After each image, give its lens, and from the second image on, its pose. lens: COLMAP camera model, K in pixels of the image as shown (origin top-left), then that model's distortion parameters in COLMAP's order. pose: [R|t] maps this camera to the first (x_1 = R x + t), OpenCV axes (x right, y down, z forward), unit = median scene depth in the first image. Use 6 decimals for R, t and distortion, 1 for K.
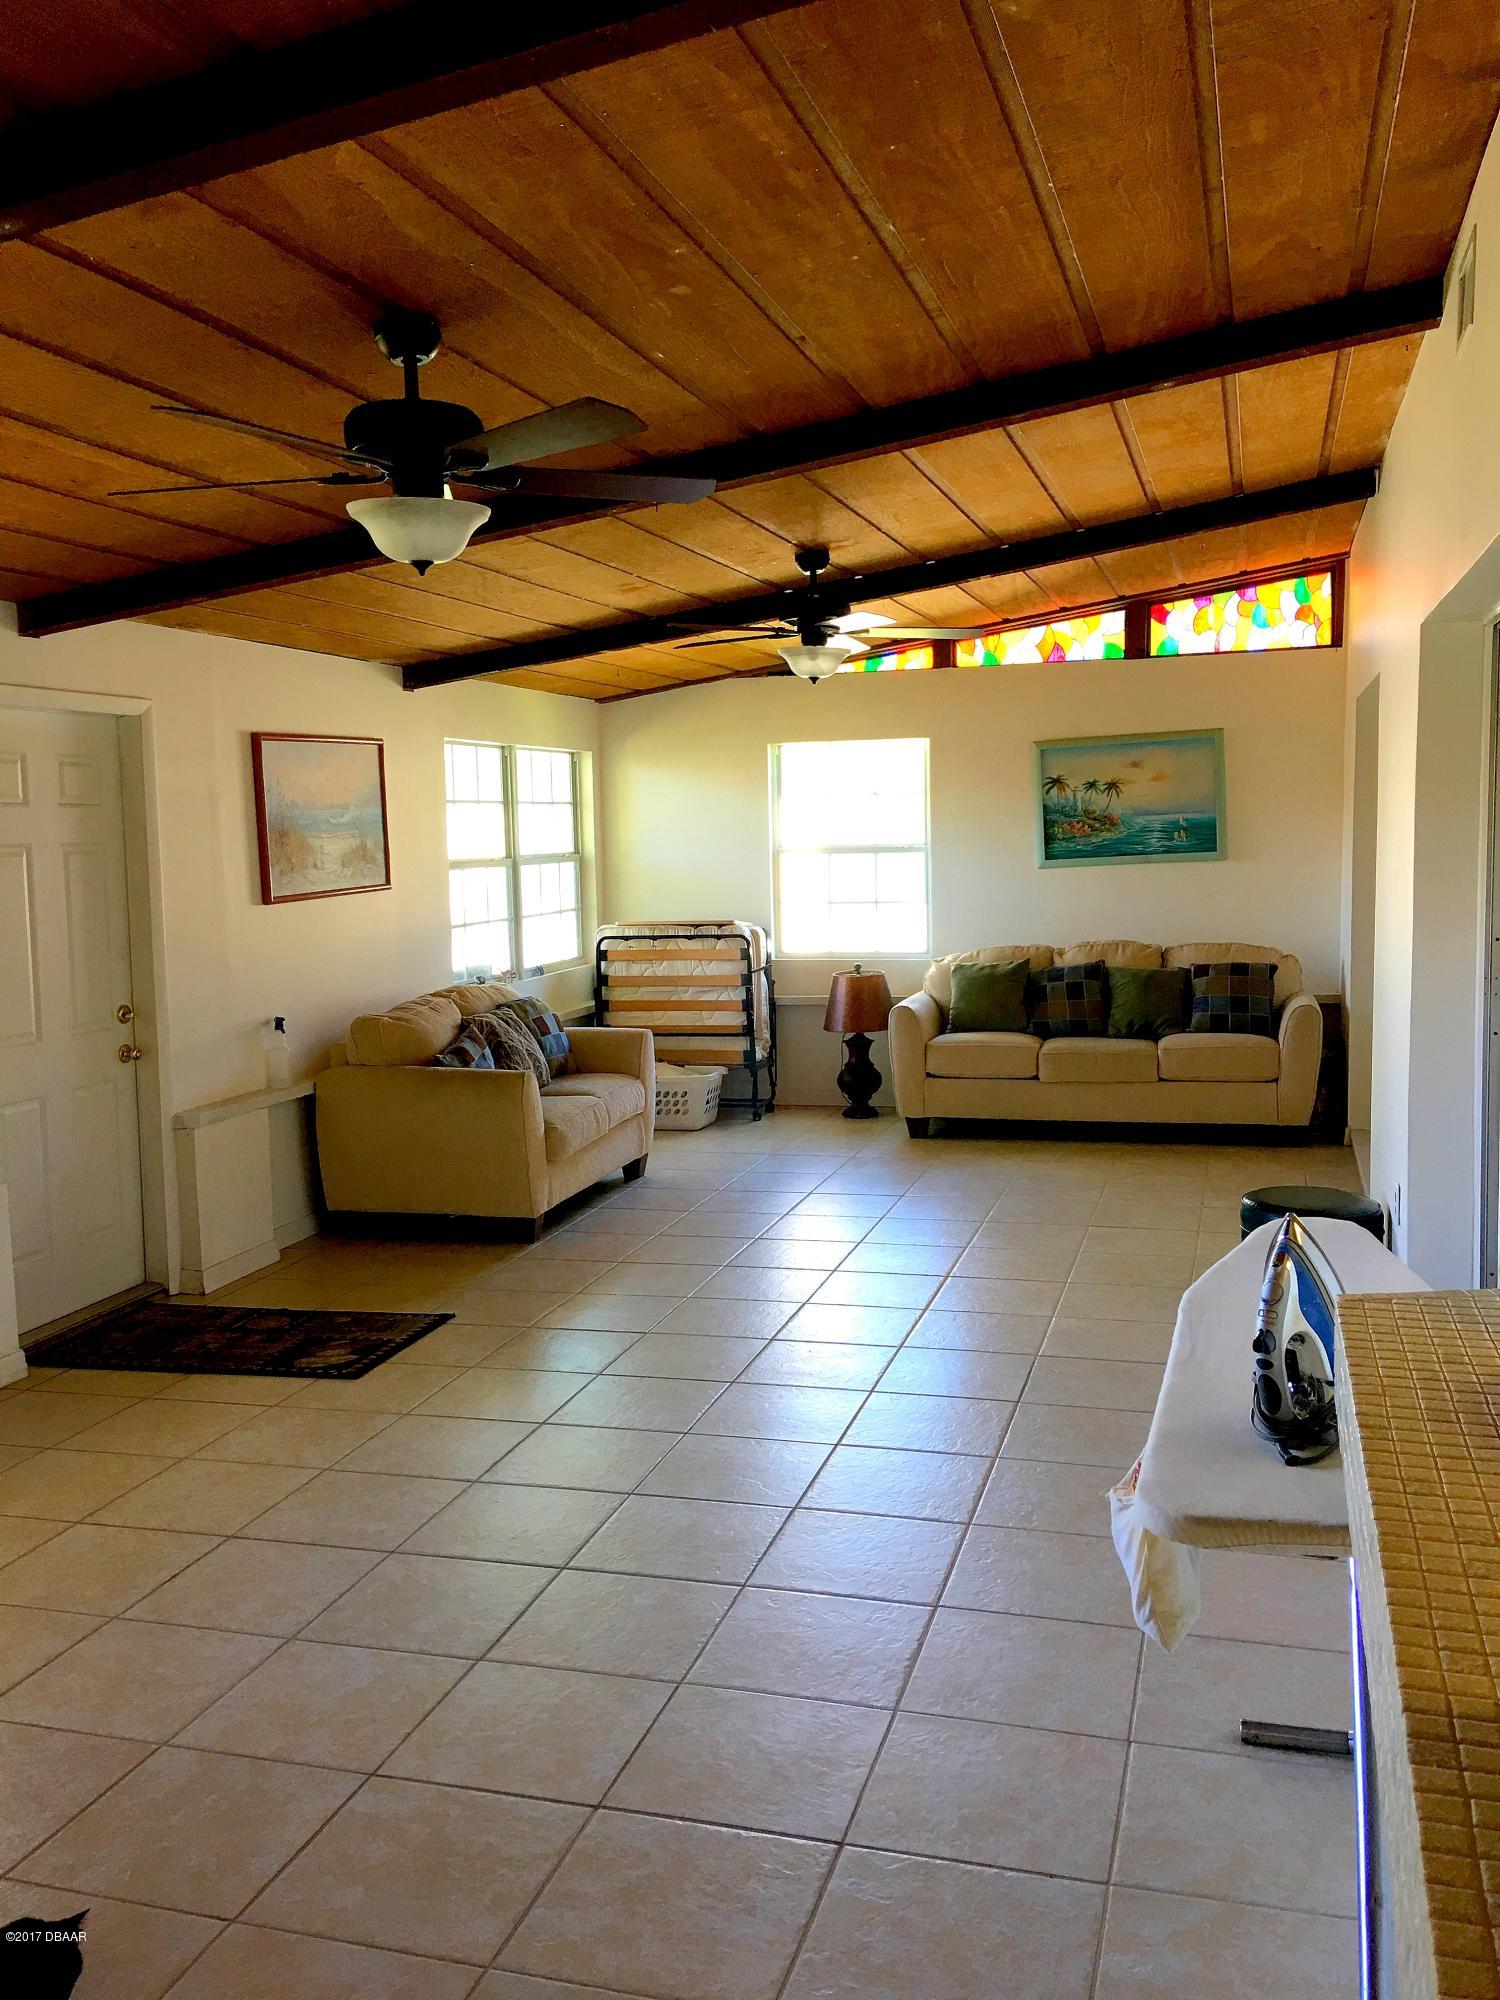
lens RADIAL K [[1693.8, 0, 769.3], [0, 1693.8, 1002.2], [0, 0, 1]] dist [0.107130, -0.126052]
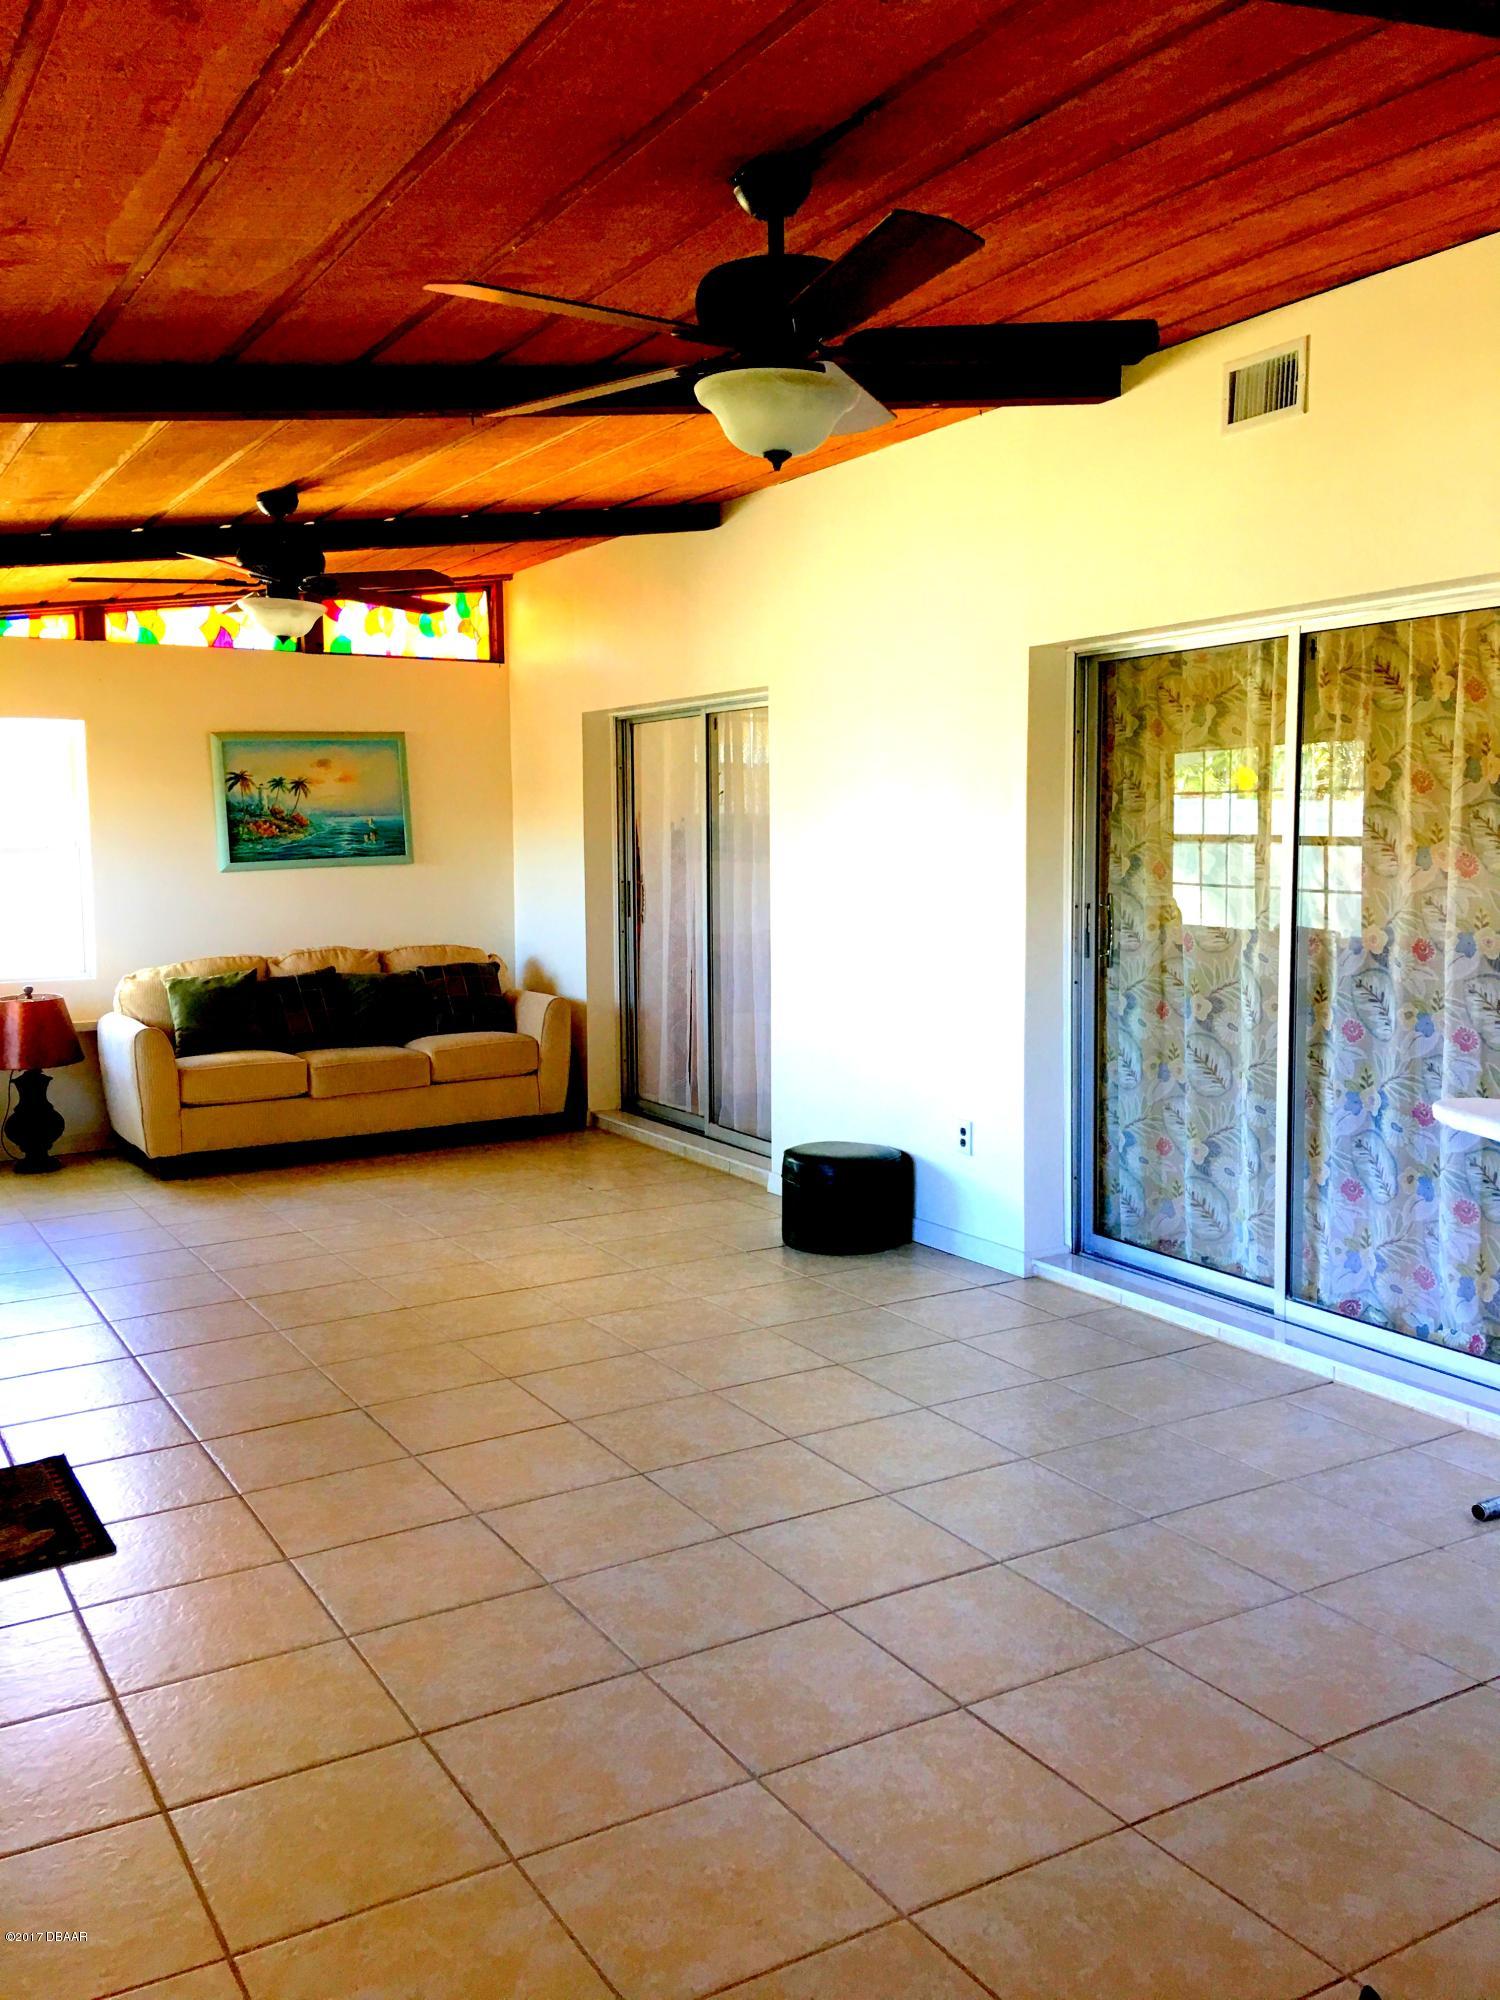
lens RADIAL K [[1693.8, 0, 761.9], [0, 1693.8, 992.0], [0, 0, 1]] dist [0.107130, -0.126052]
pose [[0.683506, -0.052631, 0.728045, -0.324483], [0.071127, 0.997453, 0.005331, 0.001250], [-0.726472, 0.048141, 0.685508, 0.168836]]
